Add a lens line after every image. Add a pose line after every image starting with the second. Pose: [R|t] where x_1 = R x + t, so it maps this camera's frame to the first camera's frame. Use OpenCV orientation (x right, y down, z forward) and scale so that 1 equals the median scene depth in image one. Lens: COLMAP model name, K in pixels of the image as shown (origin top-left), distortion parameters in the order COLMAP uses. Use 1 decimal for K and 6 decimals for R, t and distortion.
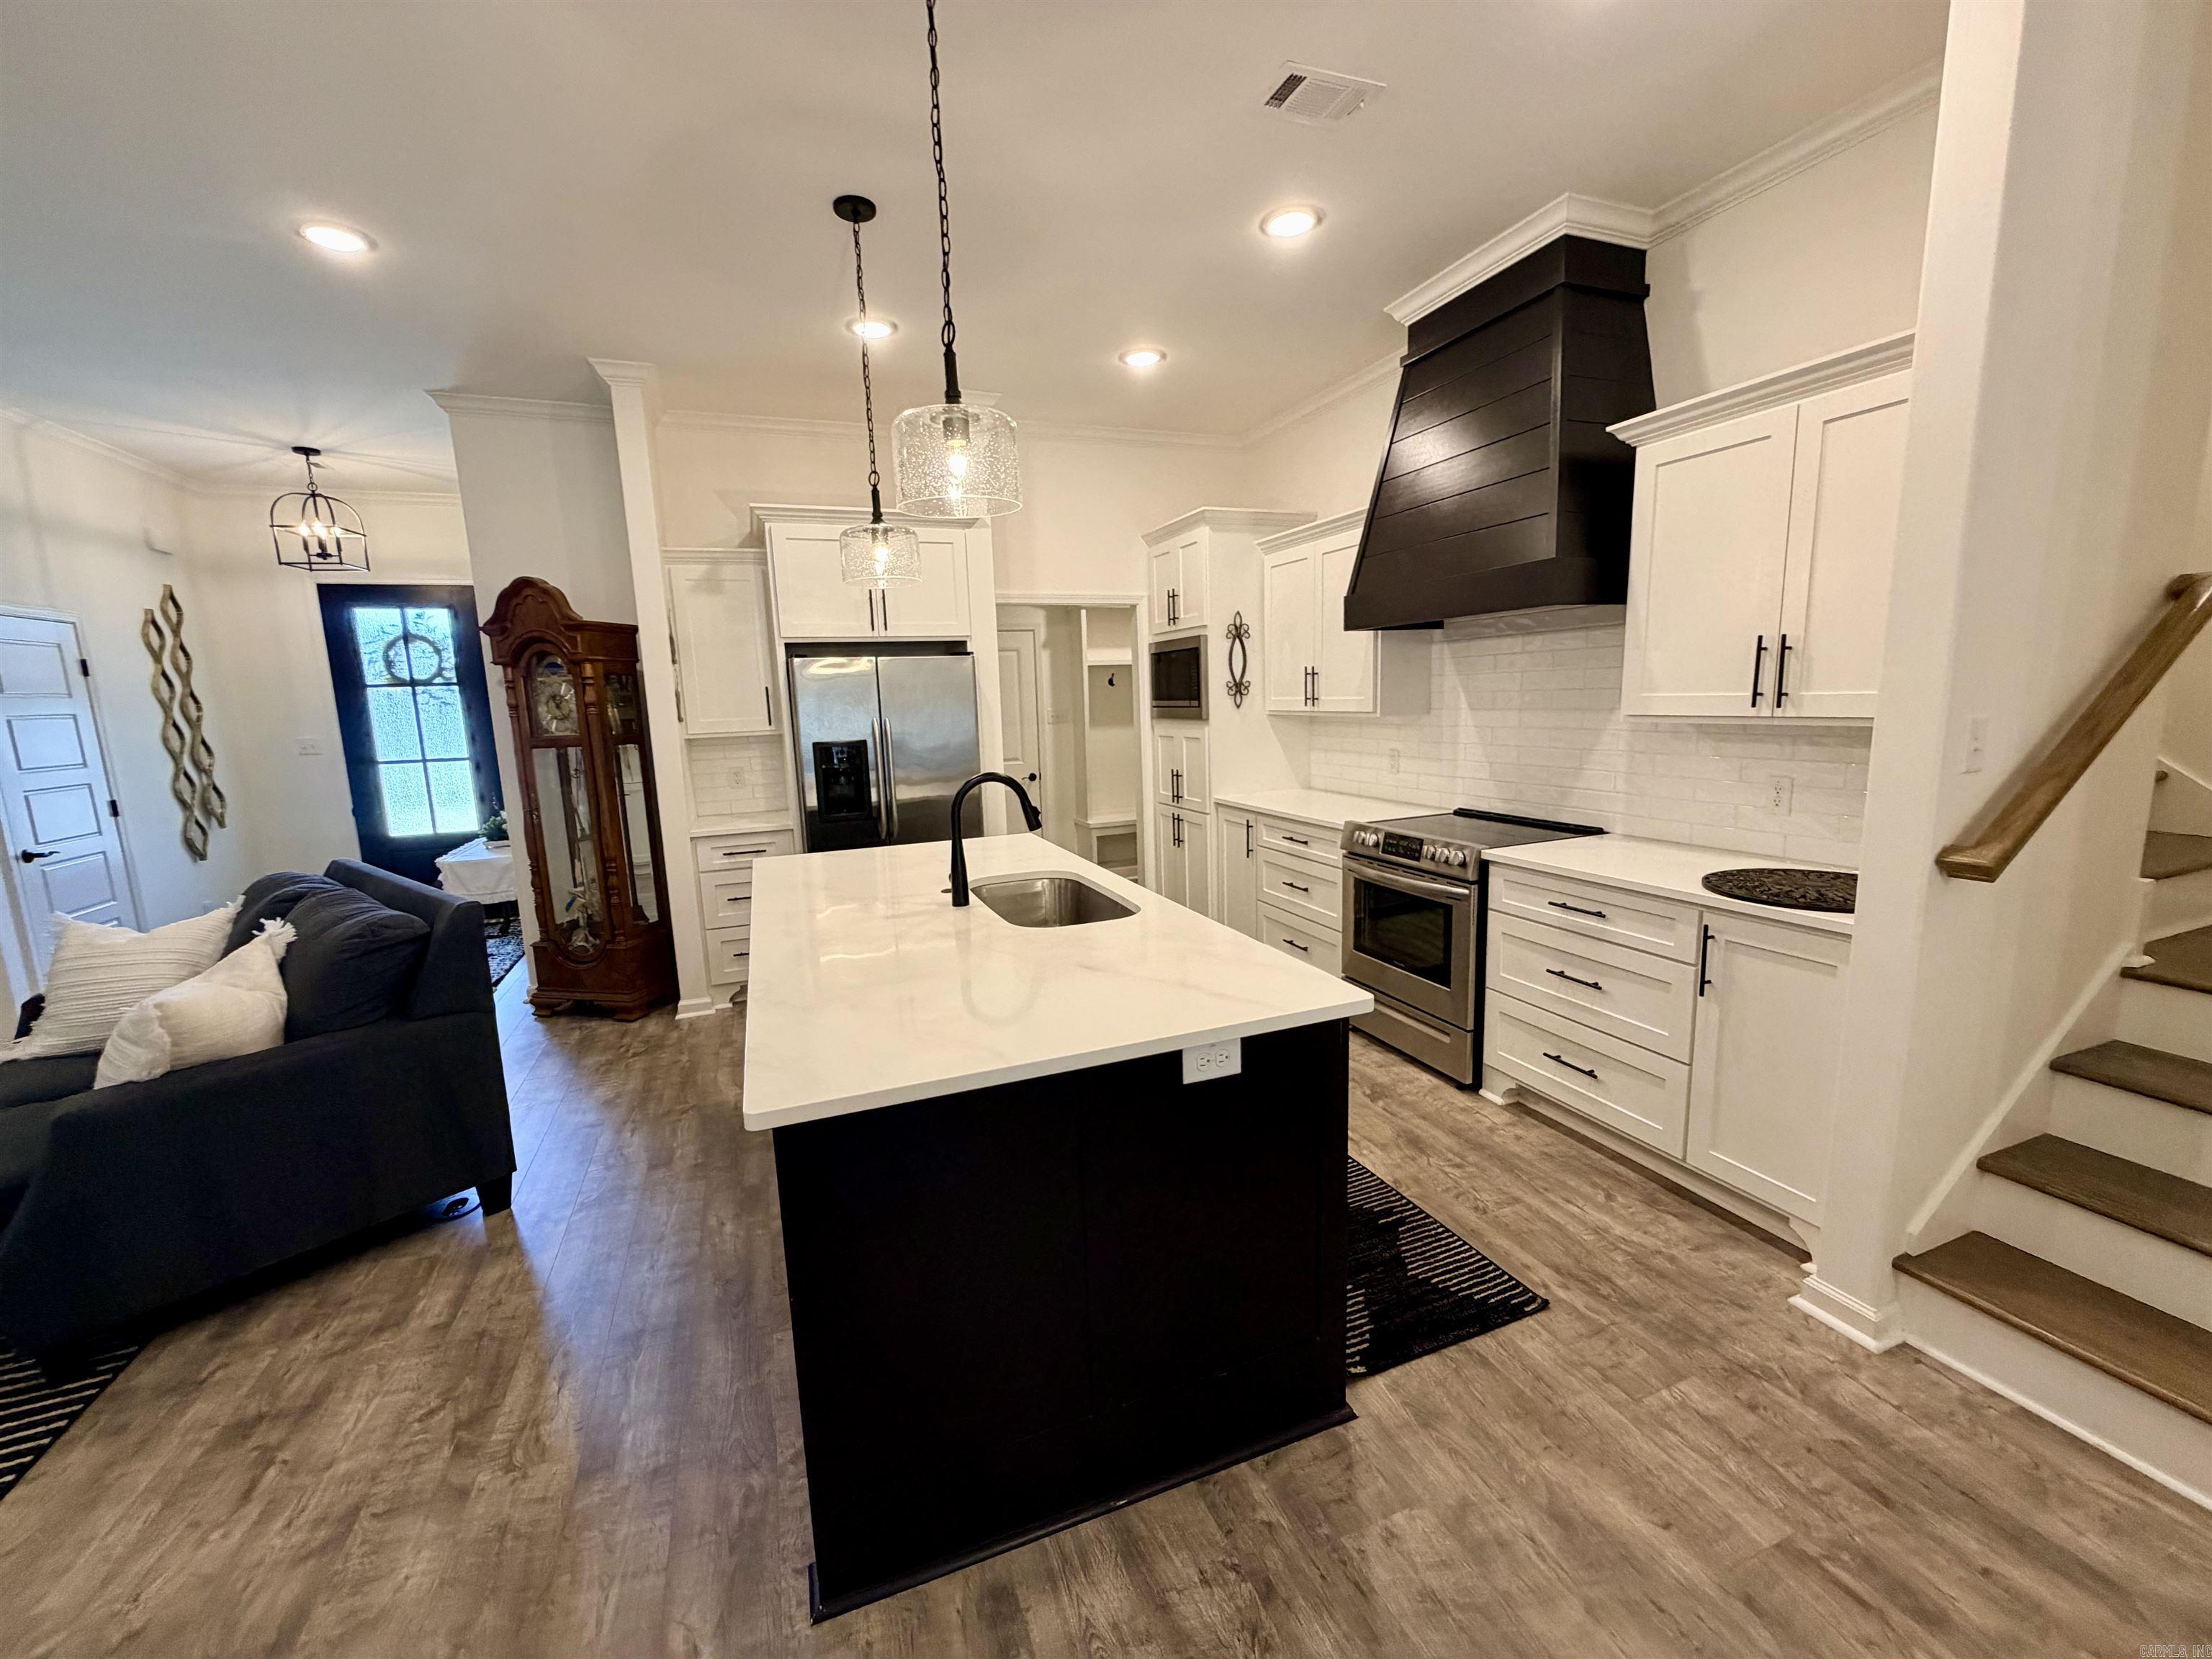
lens RADIAL K [[881.0, 0, 1099.9], [0, 881.0, 834.1], [0, 0, 1]] dist [-0.000126, 0.000155]
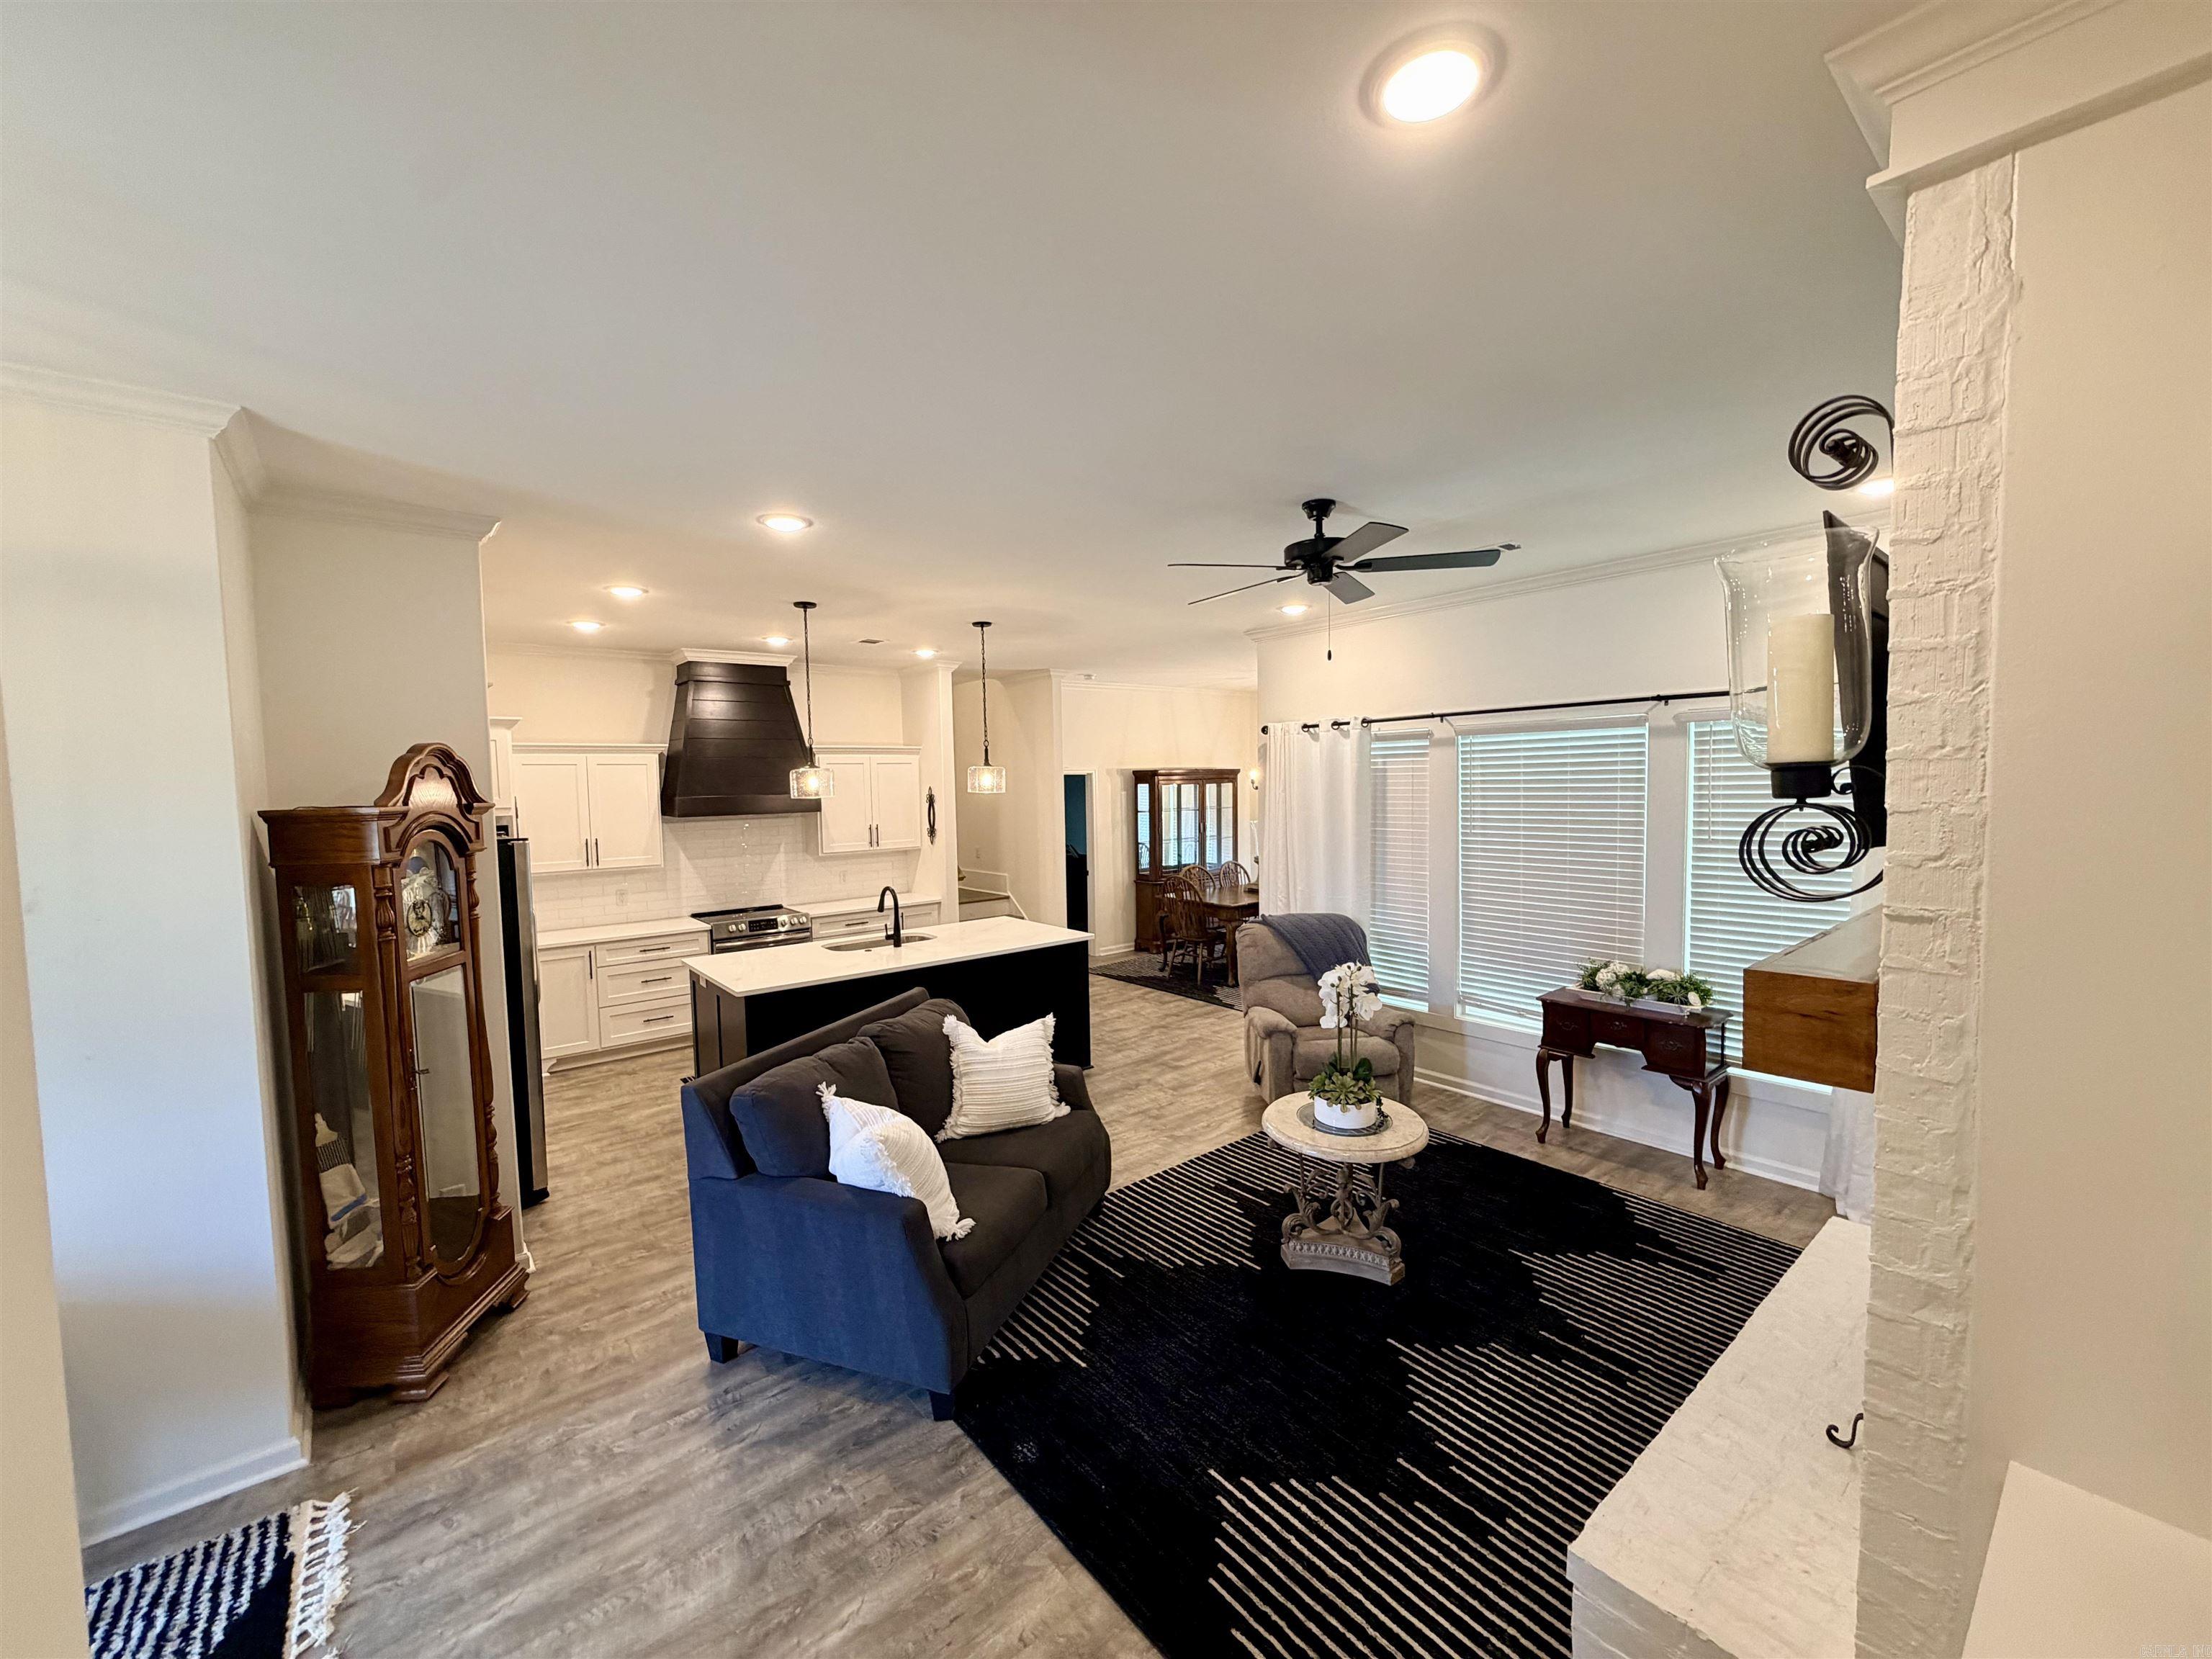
lens RADIAL K [[881.0, 0, 1101.5], [0, 881.0, 832.4], [0, 0, 1]] dist [-0.000126, 0.000155]
pose [[-0.306570, -0.015773, 0.951717, -1.927021], [0.181393, 0.980571, 0.074682, -0.217615], [-0.934404, 0.195530, -0.297753, 0.900711]]
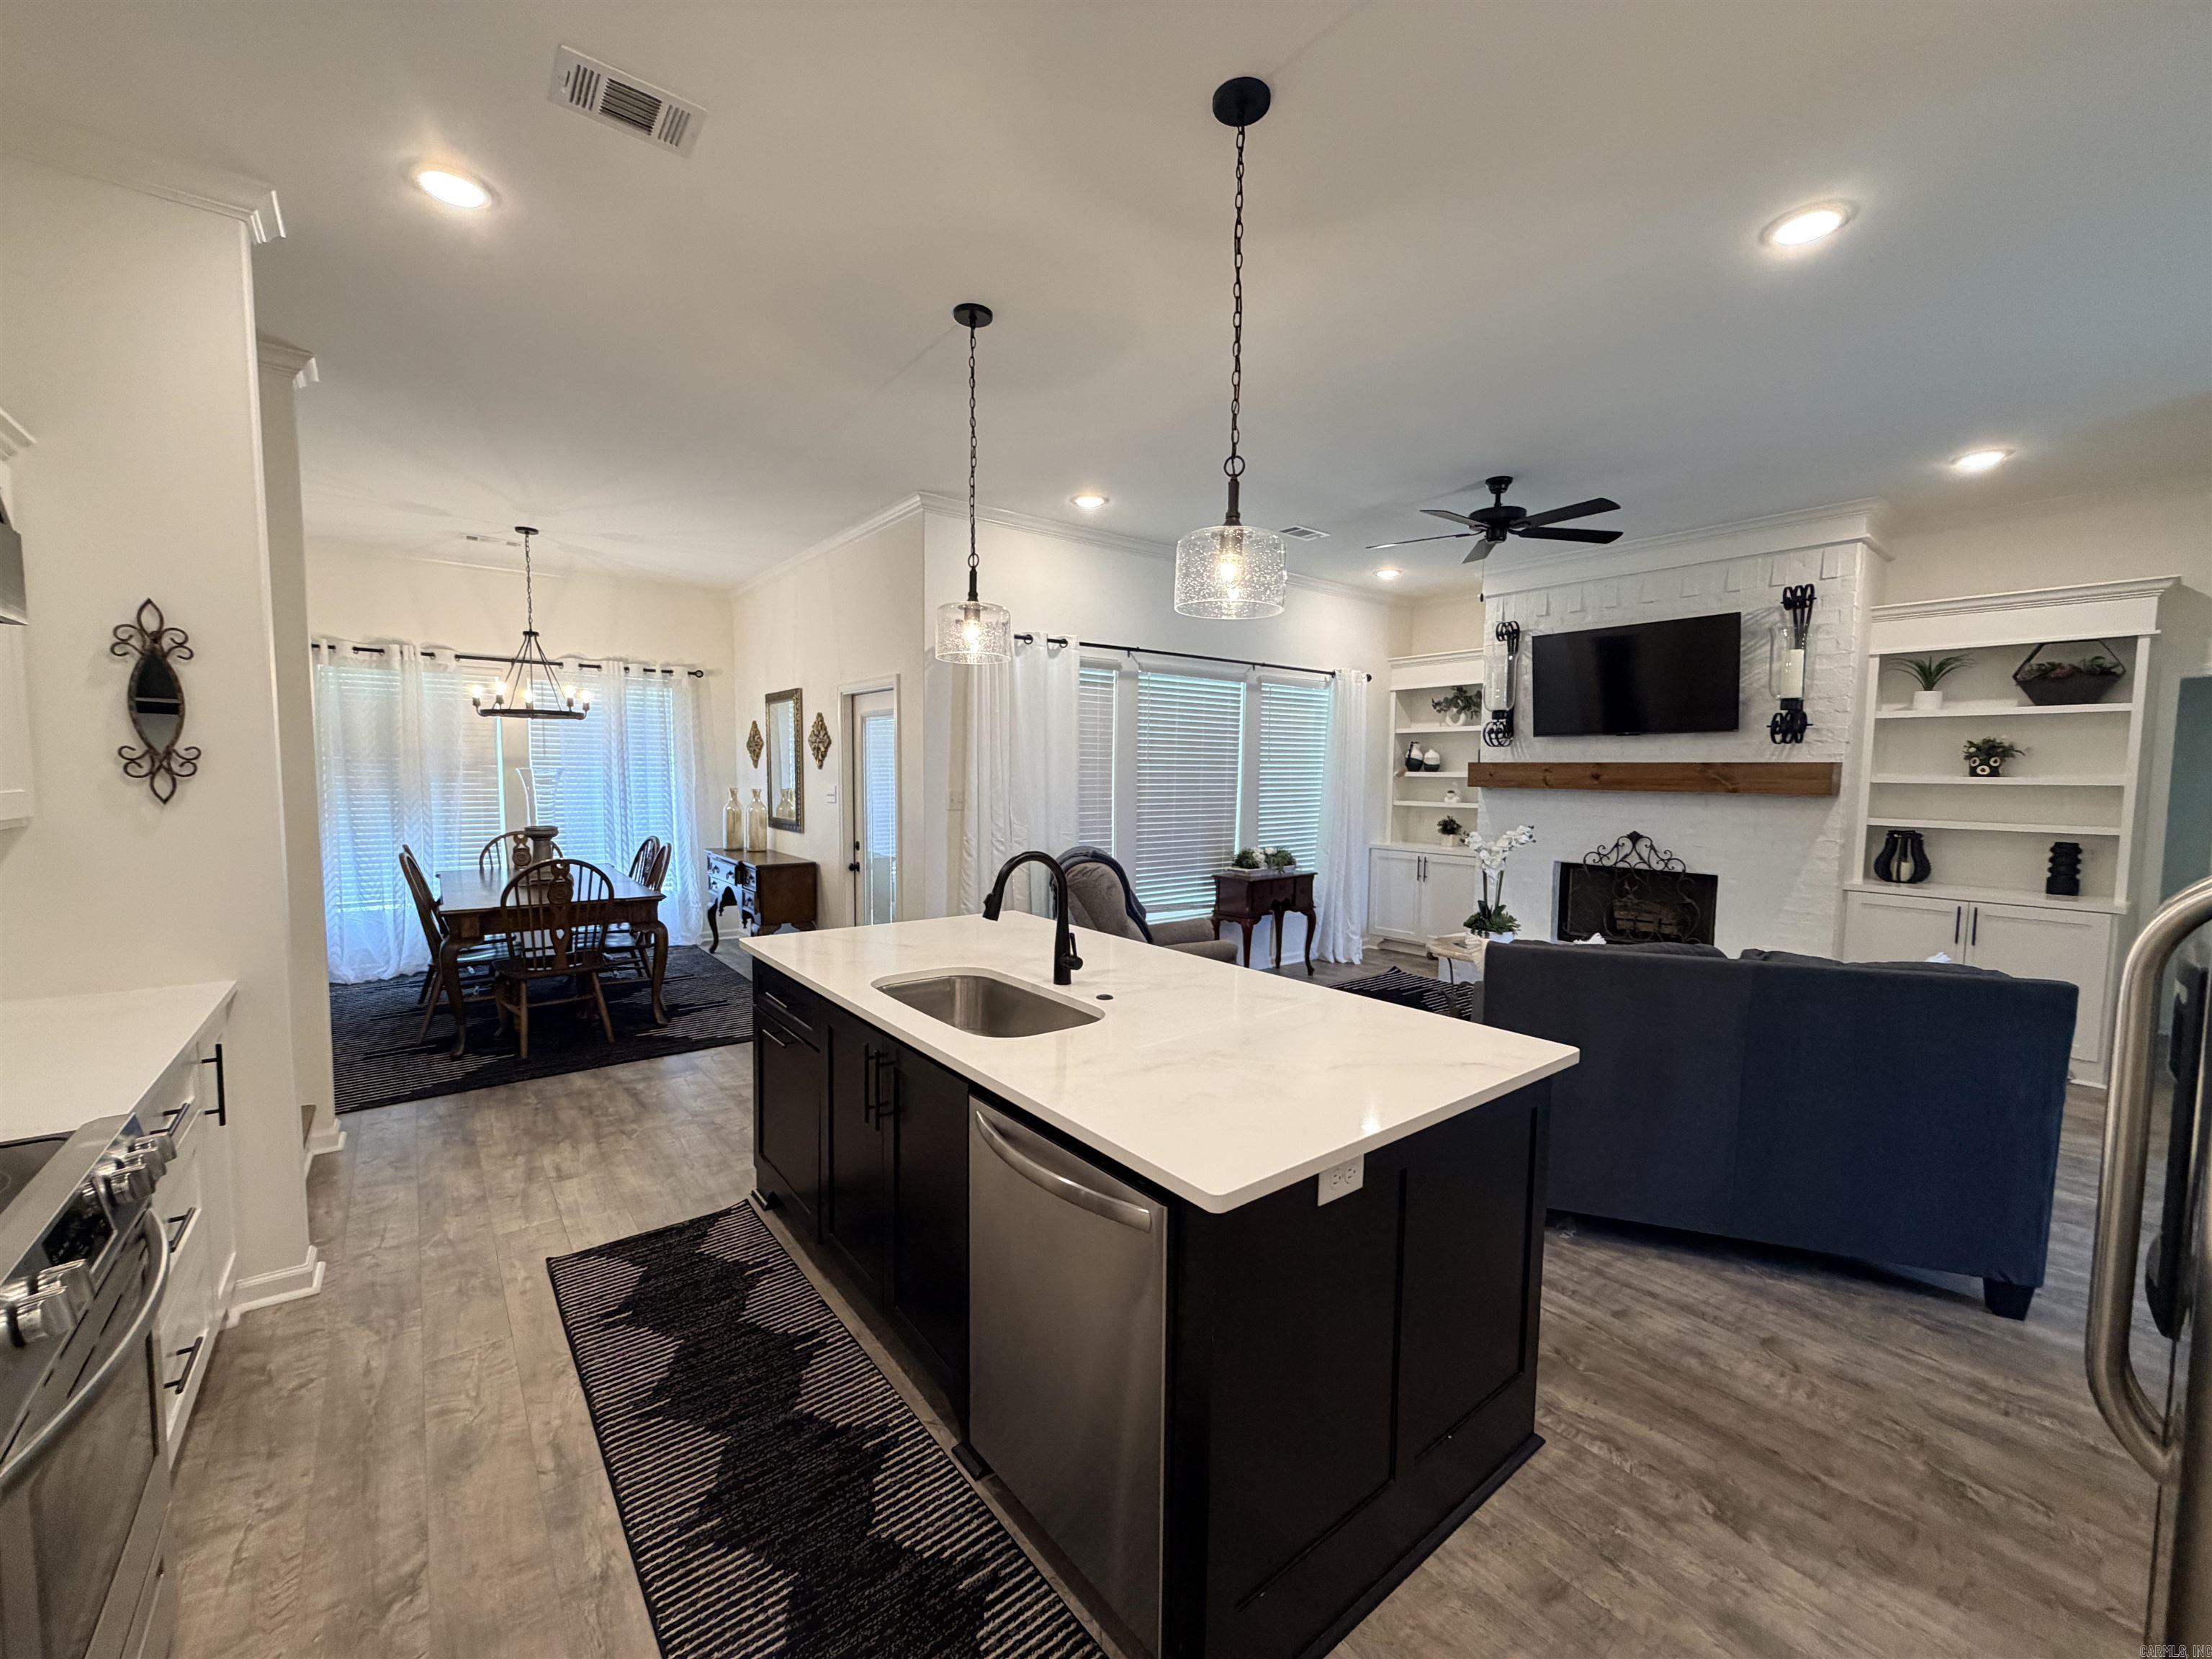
lens RADIAL K [[881.0, 0, 1100.8], [0, 881.0, 834.6], [0, 0, 1]] dist [-0.000126, 0.000155]
pose [[-0.956651, 0.046081, -0.287569, 0.058230], [-0.023082, 0.972301, 0.232590, -0.244824], [0.290322, 0.229145, -0.929089, 1.502612]]
